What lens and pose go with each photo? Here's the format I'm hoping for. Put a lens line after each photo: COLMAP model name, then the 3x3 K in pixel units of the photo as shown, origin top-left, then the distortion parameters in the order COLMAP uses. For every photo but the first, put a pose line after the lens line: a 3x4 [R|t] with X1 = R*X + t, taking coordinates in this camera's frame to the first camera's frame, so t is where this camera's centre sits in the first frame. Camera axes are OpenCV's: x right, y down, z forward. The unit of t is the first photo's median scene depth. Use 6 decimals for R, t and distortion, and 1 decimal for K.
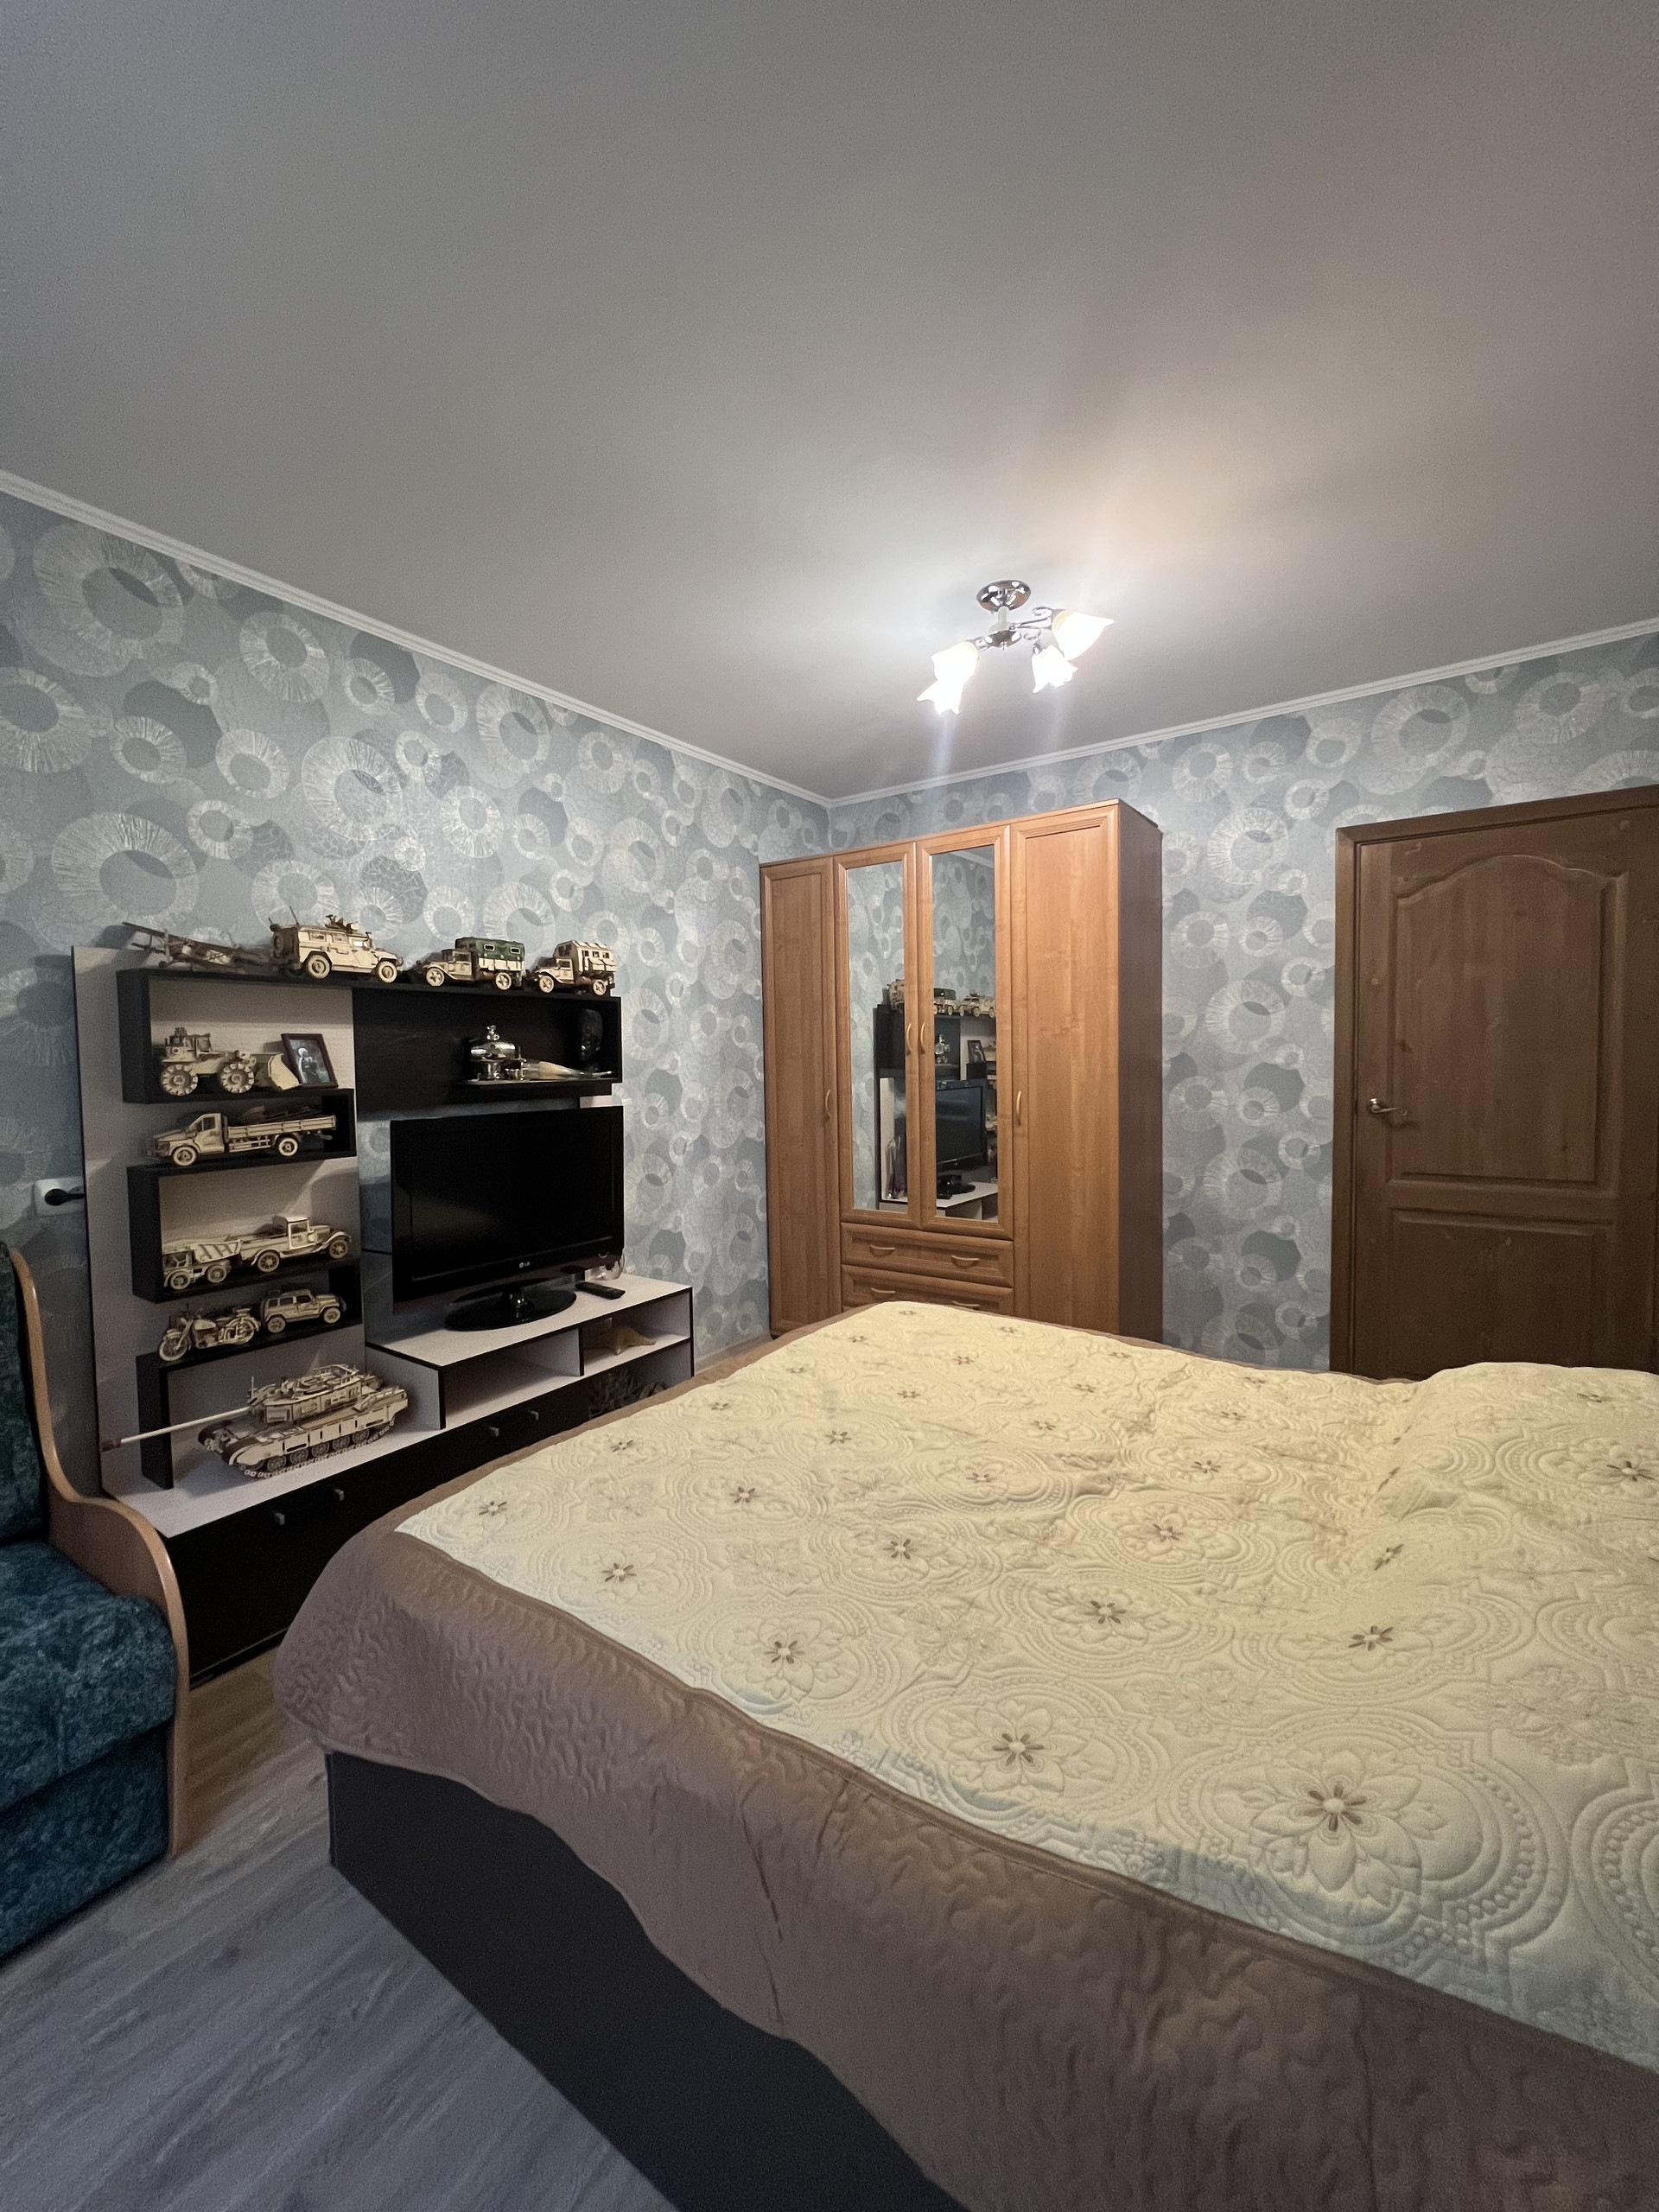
lens RADIAL K [[879.3, 0, 829.5], [0, 879.3, 1106.0], [0, 0, 1]] dist [-0.002416, -0.000065]
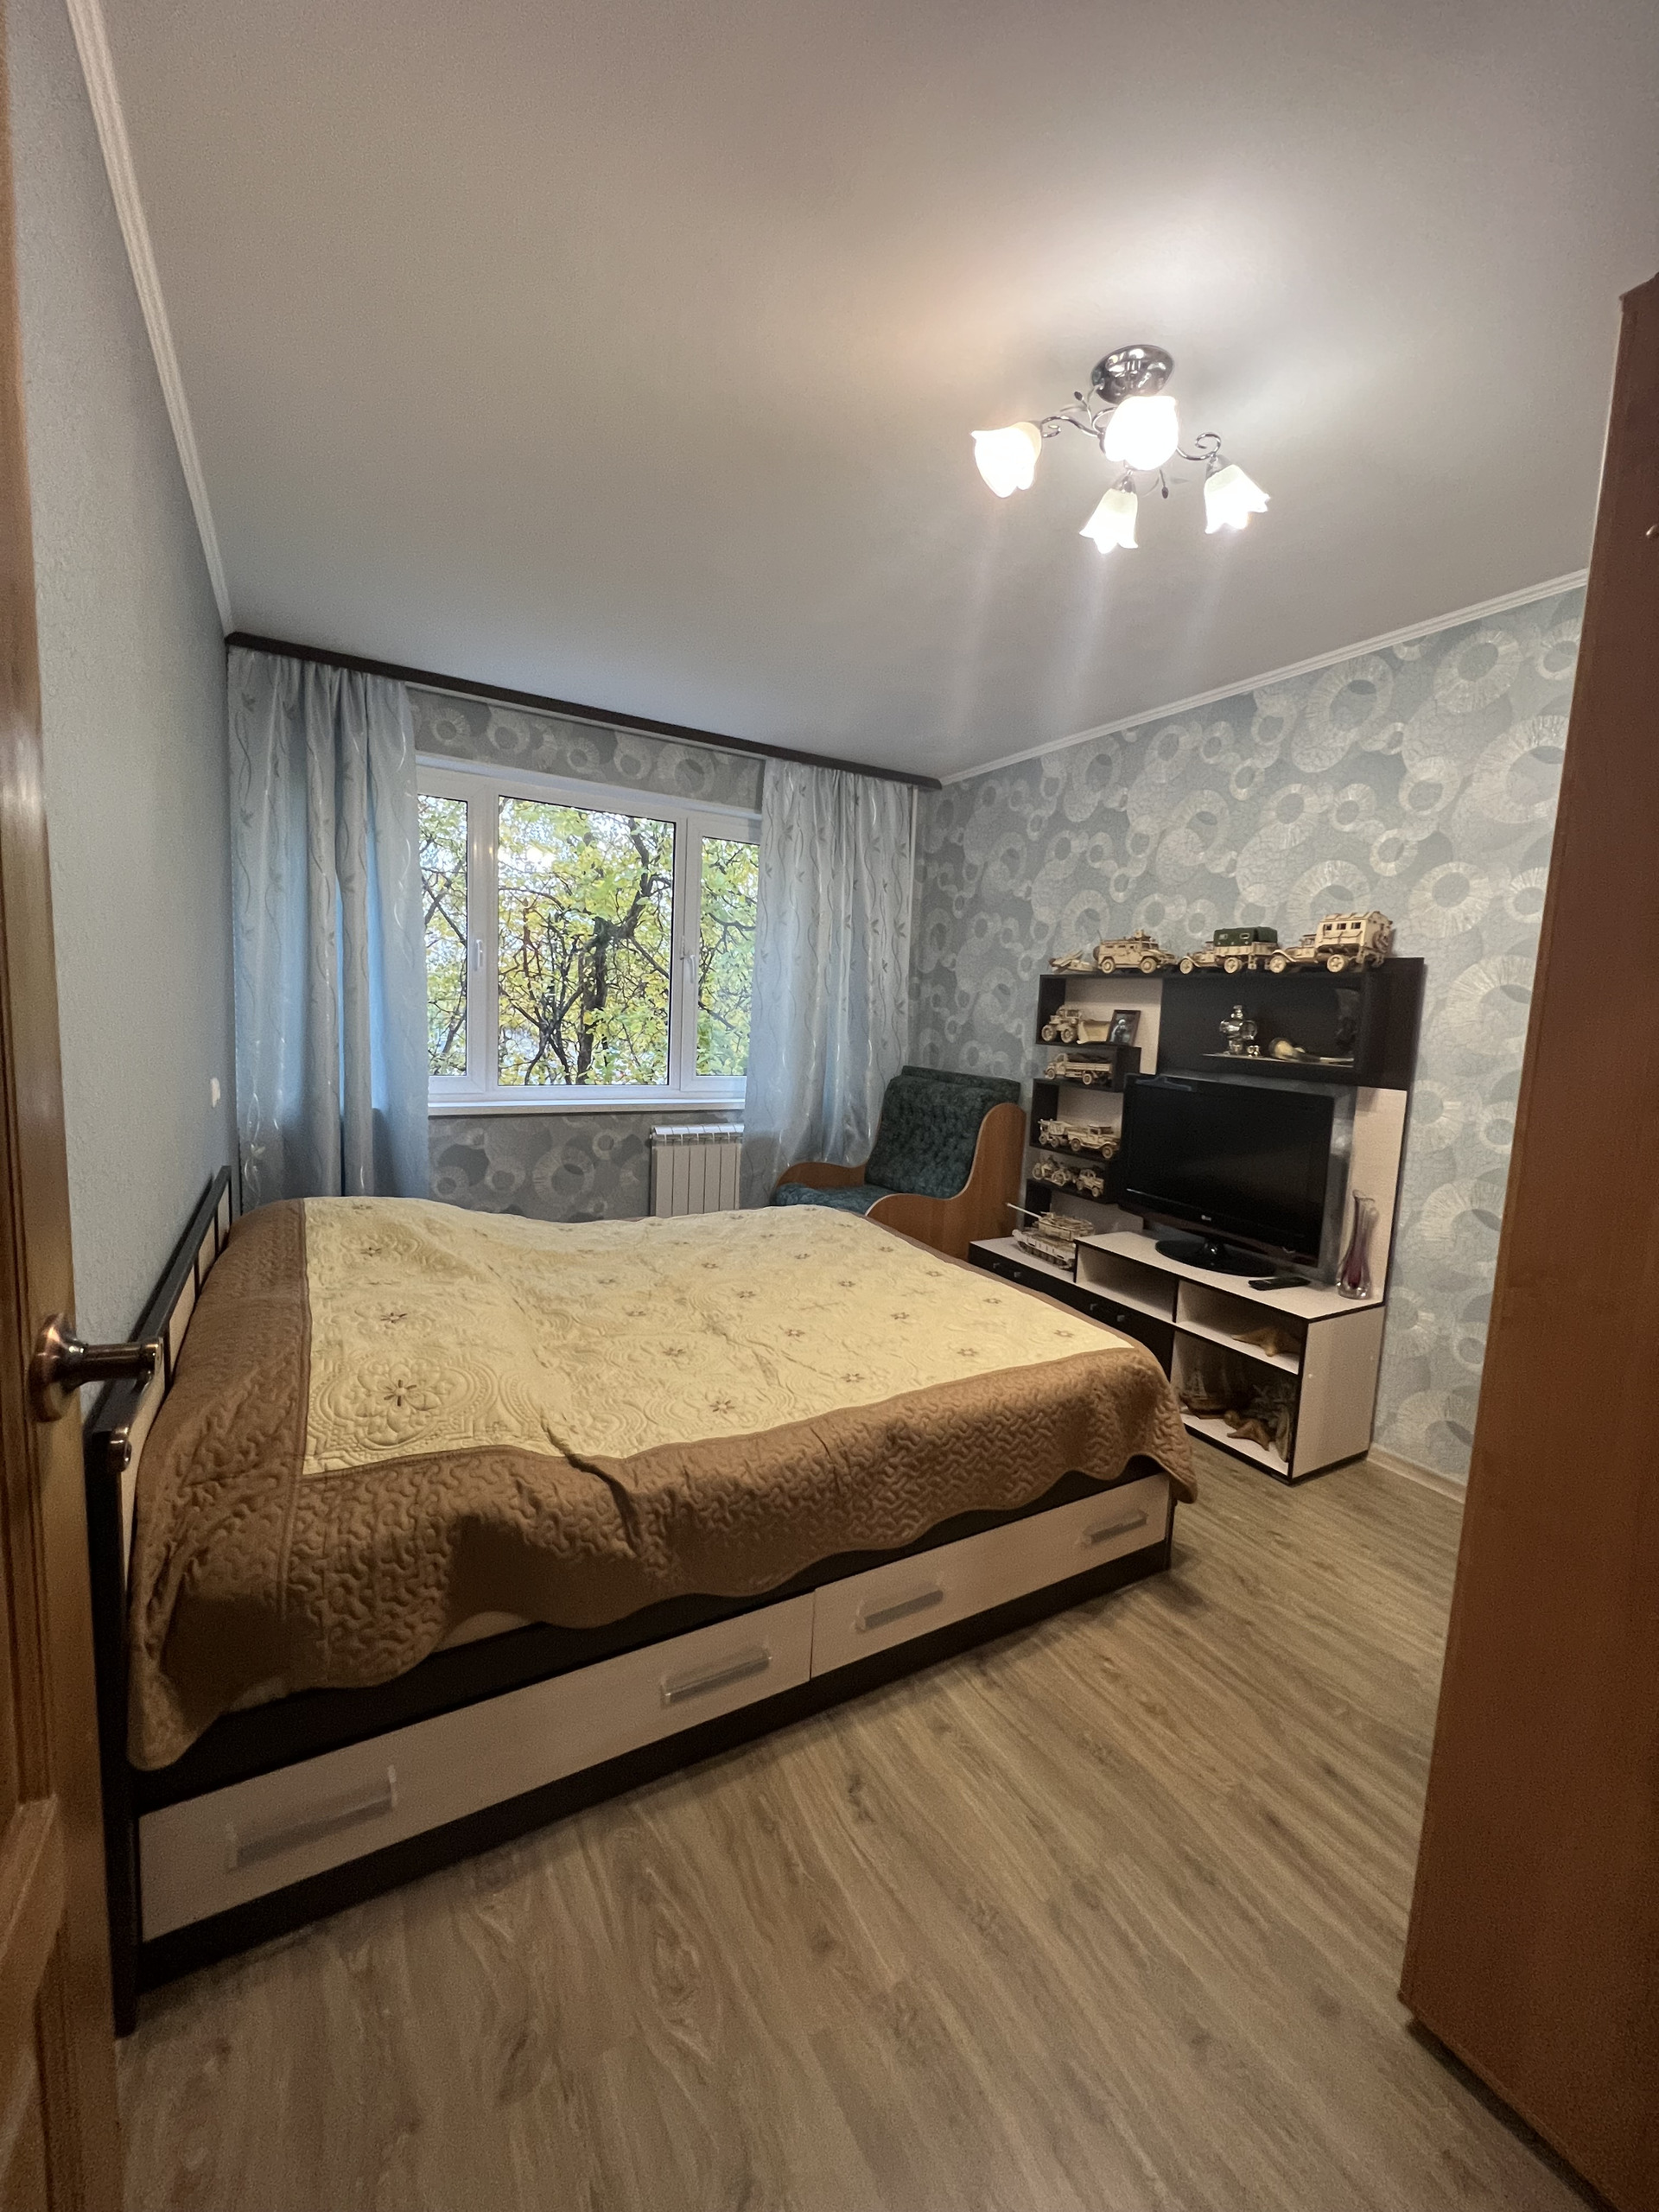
lens RADIAL K [[879.3, 0, 829.5], [0, 879.3, 1106.0], [0, 0, 1]] dist [-0.002416, -0.000065]
pose [[-0.428677, 0.099898, -0.897918, 0.998561], [-0.090620, 0.984101, 0.152750, -0.103651], [0.898901, 0.146850, -0.412809, 1.179376]]
